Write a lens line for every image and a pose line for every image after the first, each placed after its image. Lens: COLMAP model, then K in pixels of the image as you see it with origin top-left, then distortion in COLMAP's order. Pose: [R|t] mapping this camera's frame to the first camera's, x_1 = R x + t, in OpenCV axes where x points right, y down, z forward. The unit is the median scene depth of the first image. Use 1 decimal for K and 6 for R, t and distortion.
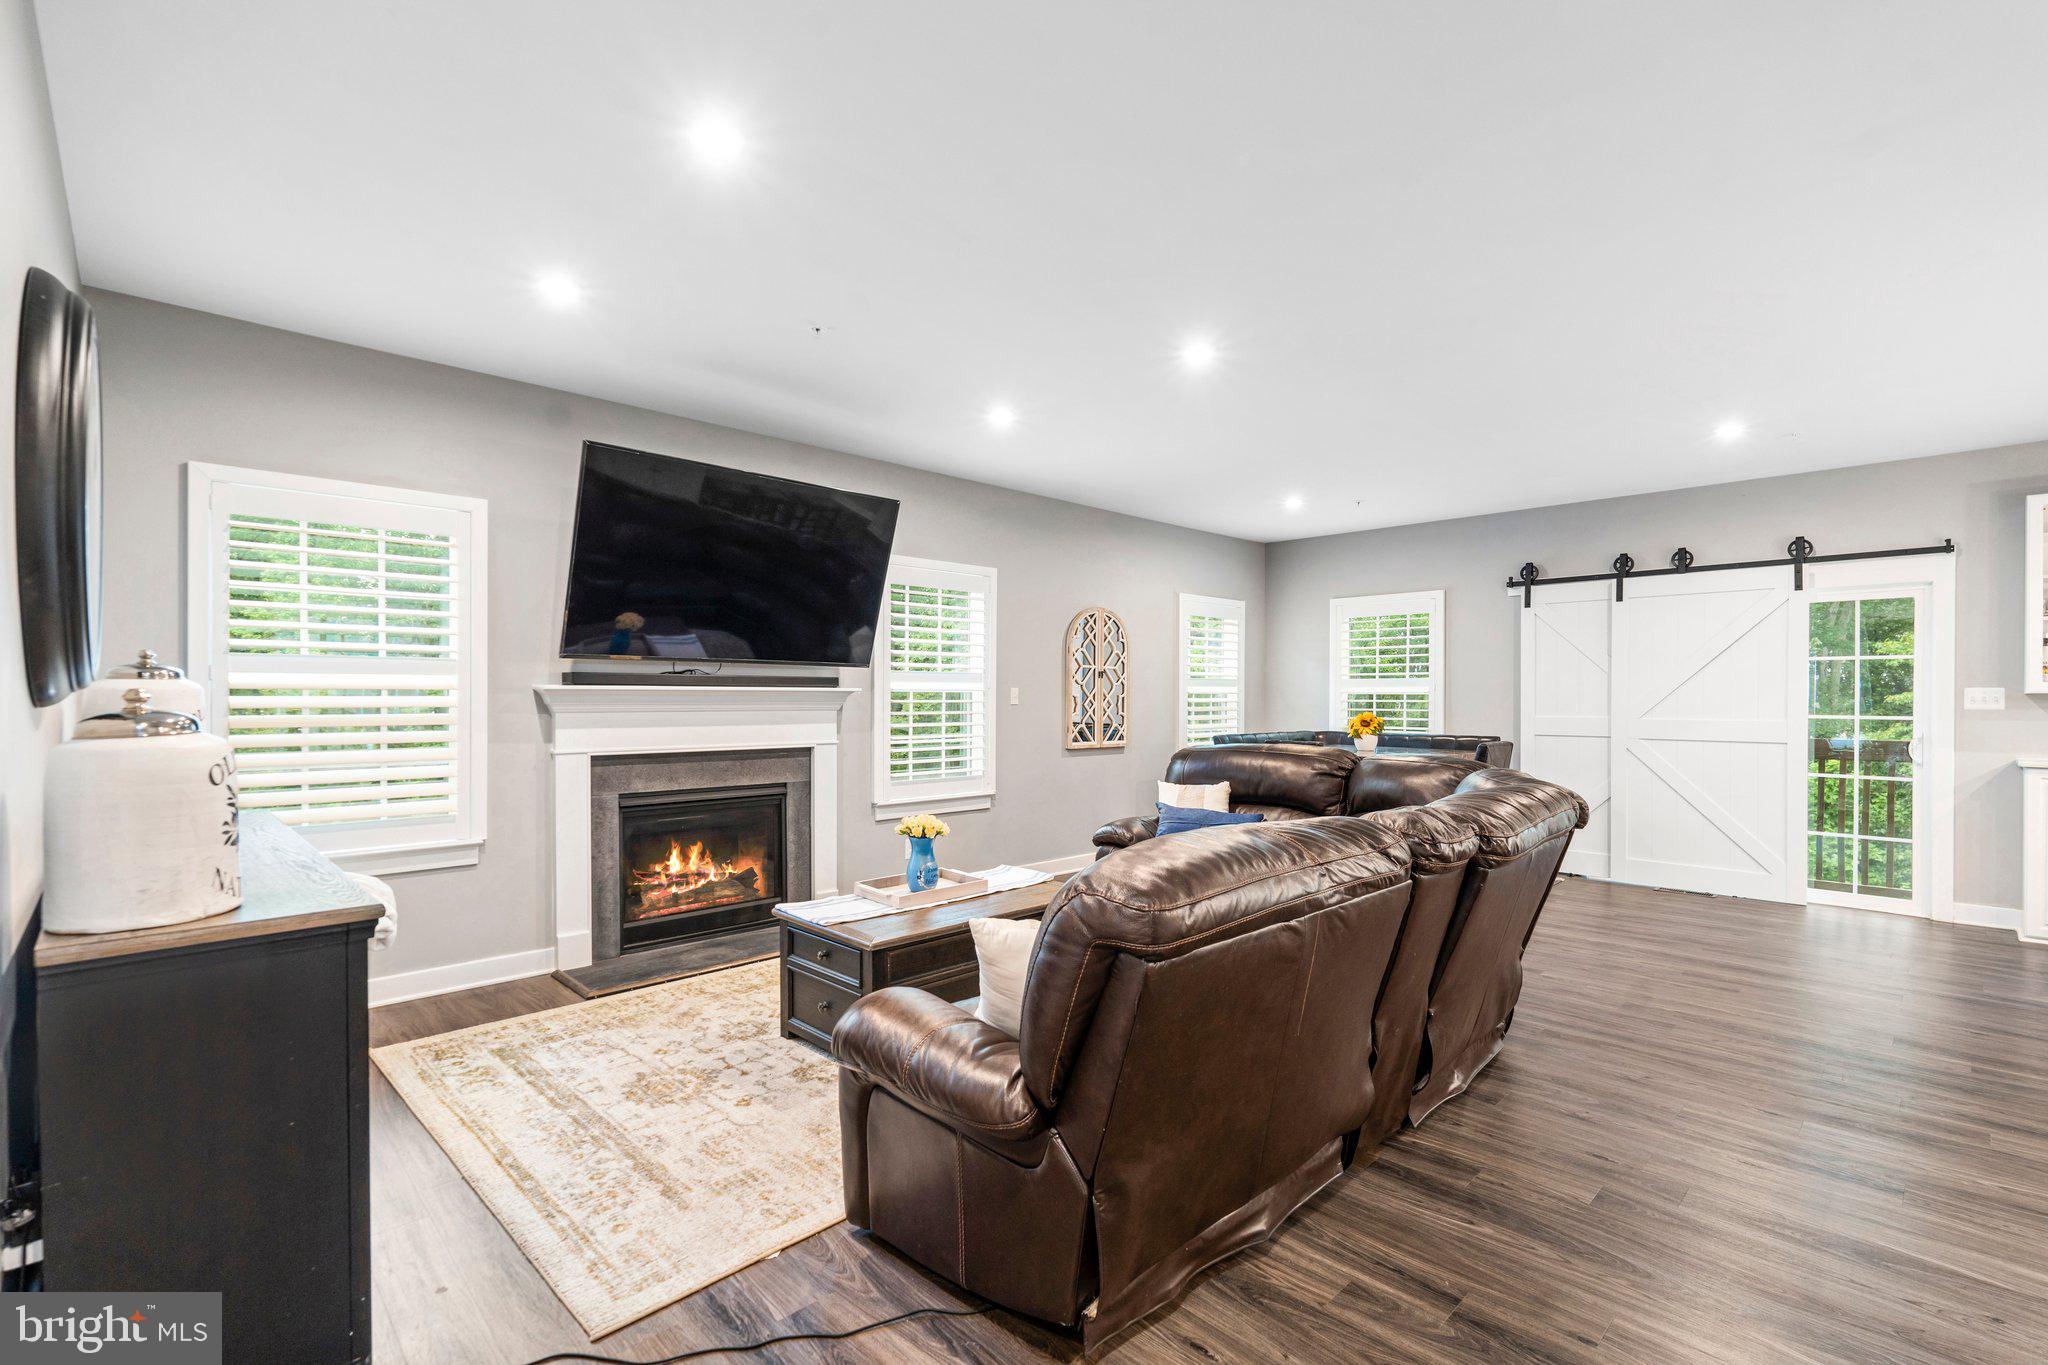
lens RADIAL K [[910.8, 0, 1017.6], [0, 910.8, 691.5], [0, 0, 1]] dist [-0.003337, 0.000464]
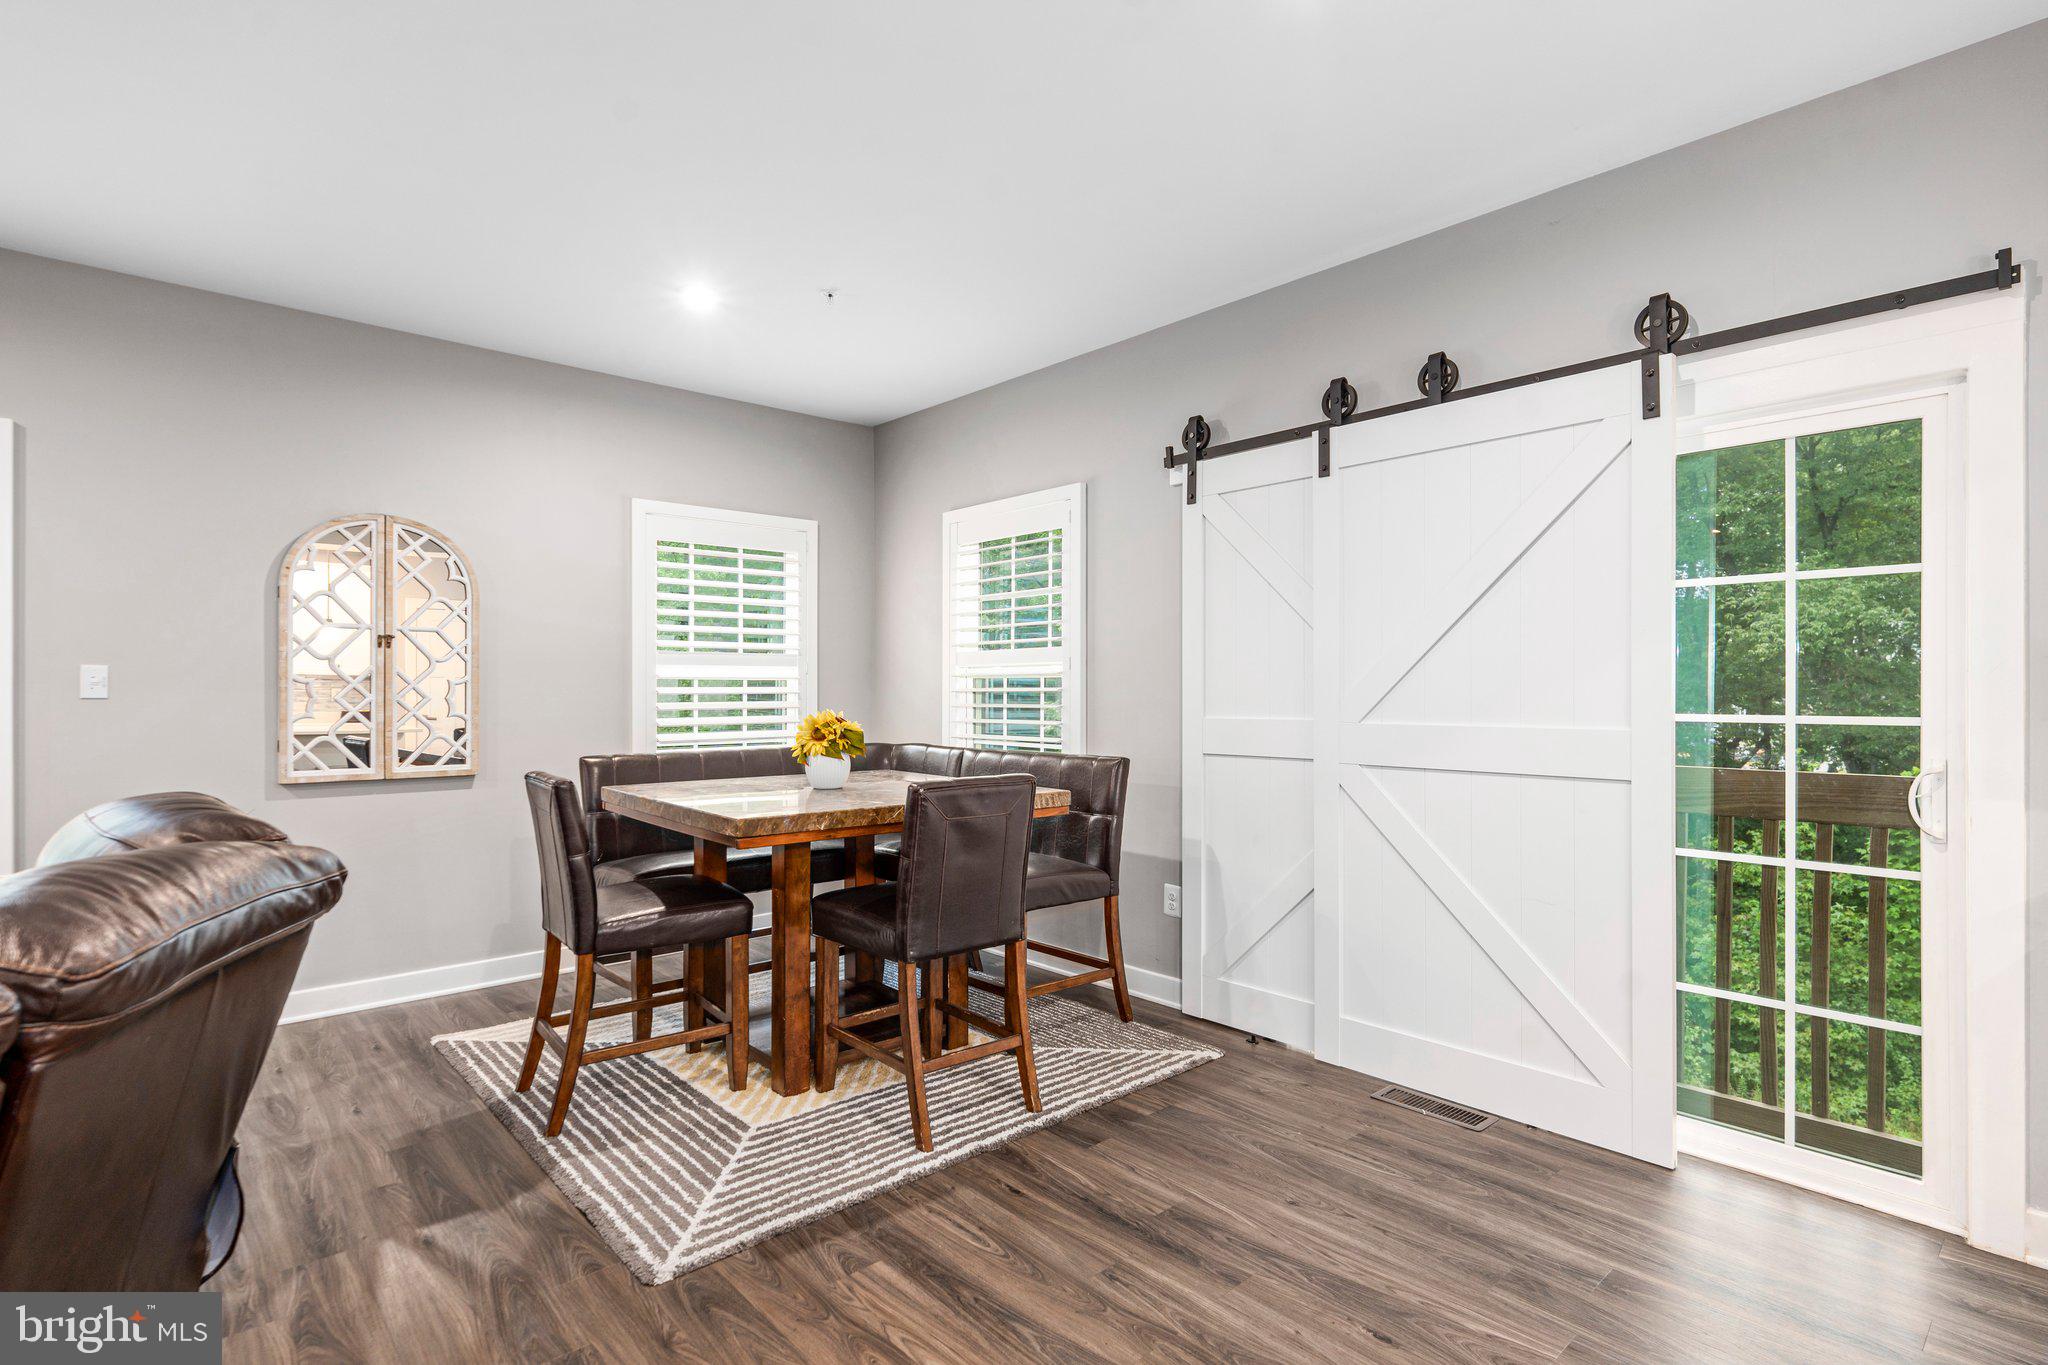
lens RADIAL K [[1005.7, 0, 1013.9], [0, 1005.7, 693.8], [0, 0, 1]] dist [-0.003240, -0.000655]
pose [[0.999549, -0.003020, -0.029883, 0.581668], [0.003309, 0.999948, 0.009603, 0.009094], [0.029852, -0.009697, 0.999507, 0.530859]]
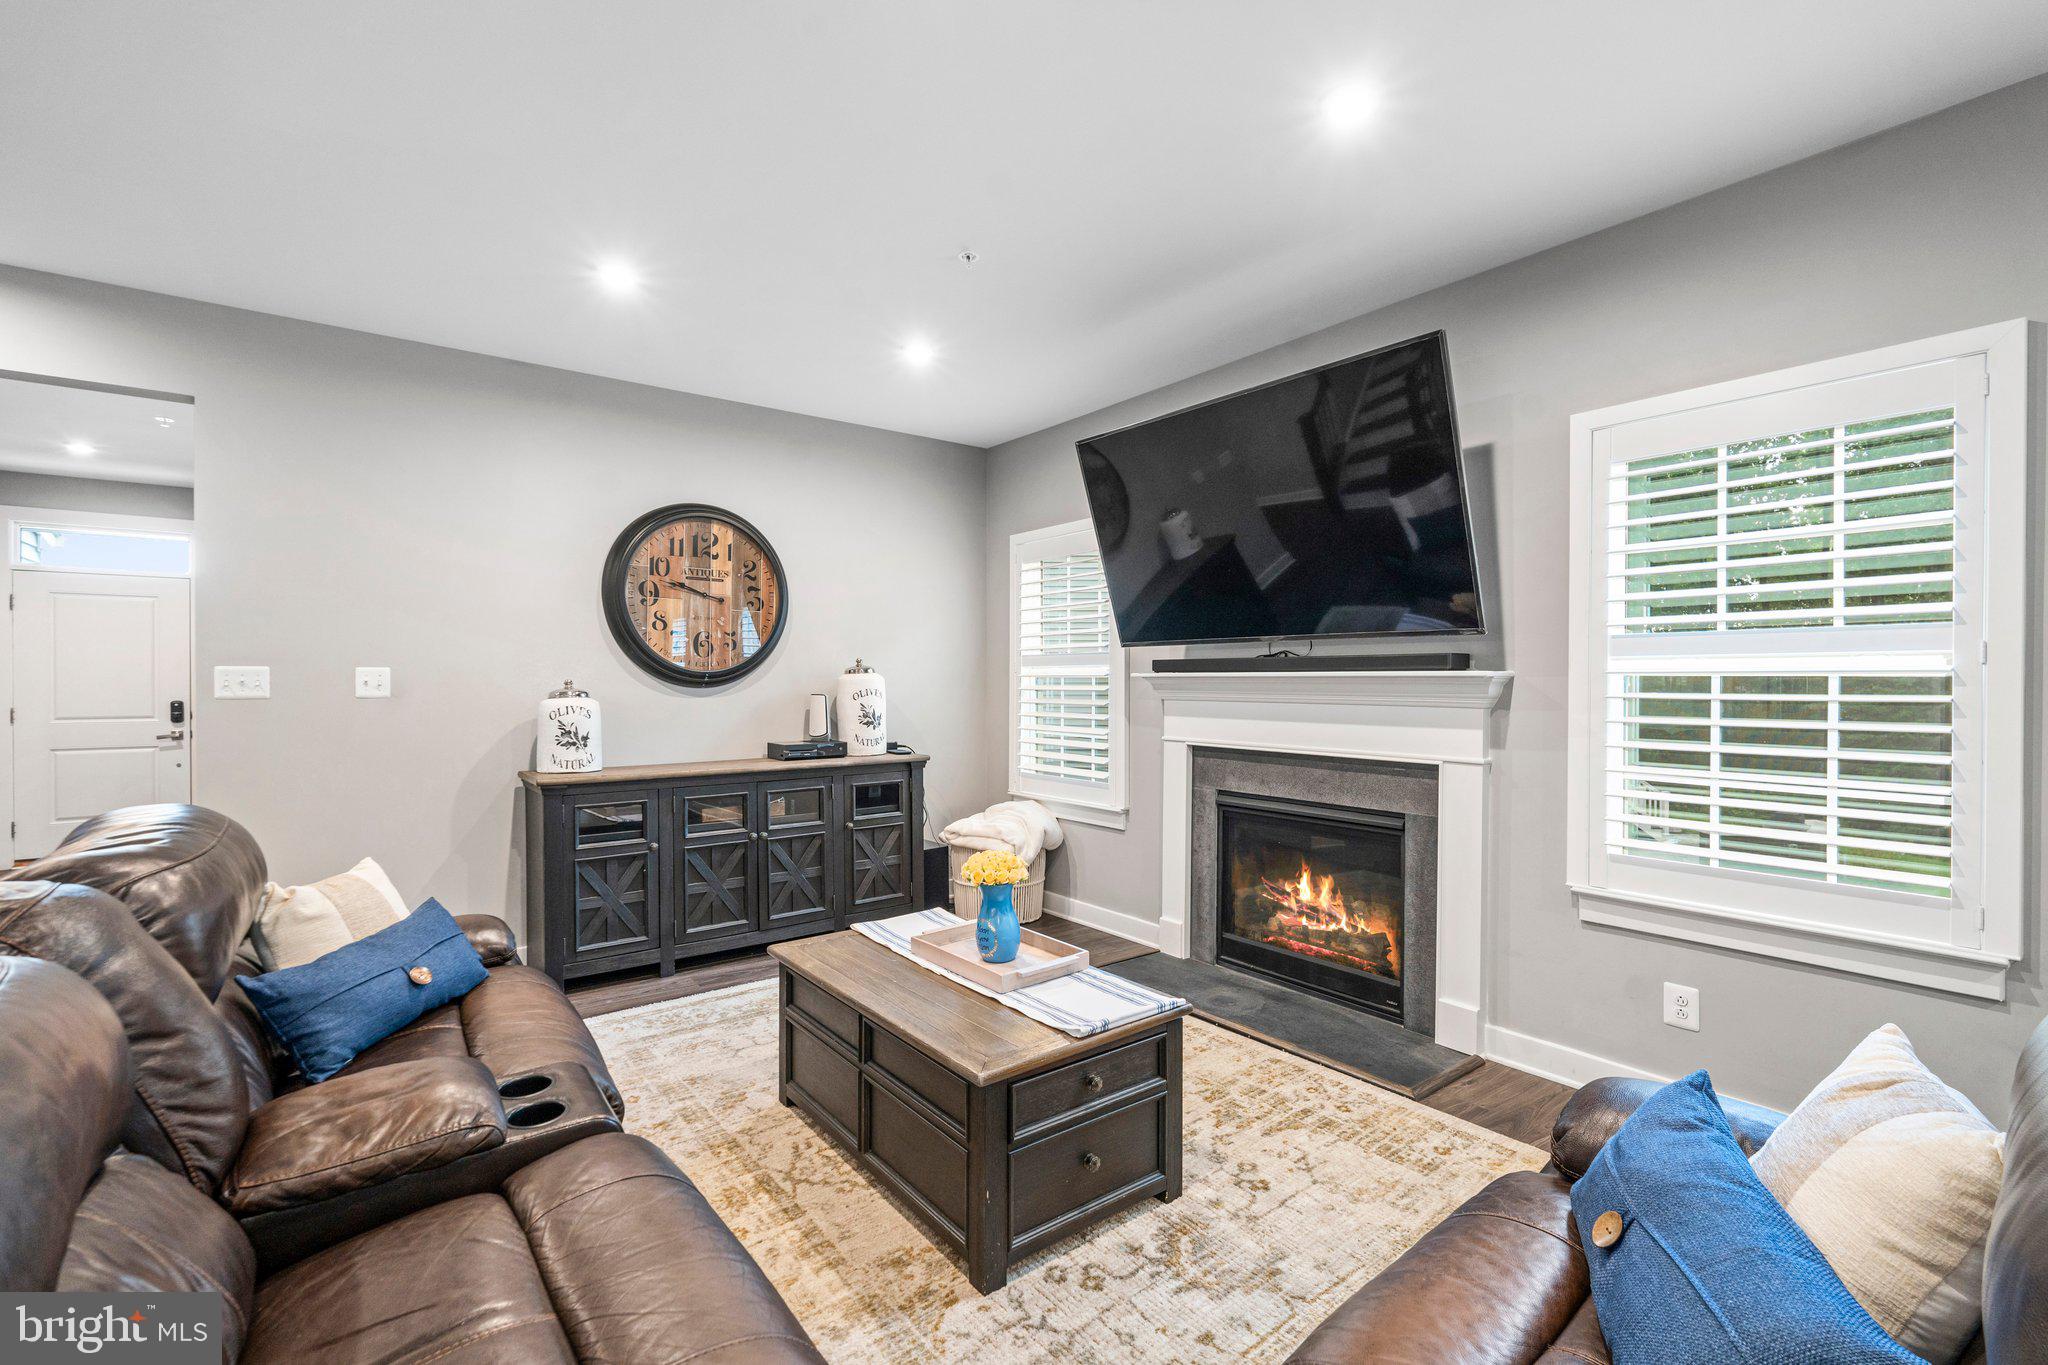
lens RADIAL K [[888.9, 0, 1032.6], [0, 888.9, 673.4], [0, 0, 1]] dist [-0.002495, -0.000330]
pose [[-0.107500, -0.011094, -0.994143, 0.386656], [0.002615, 0.999931, -0.011441, 0.003537], [0.994202, -0.003830, -0.107463, 0.730026]]
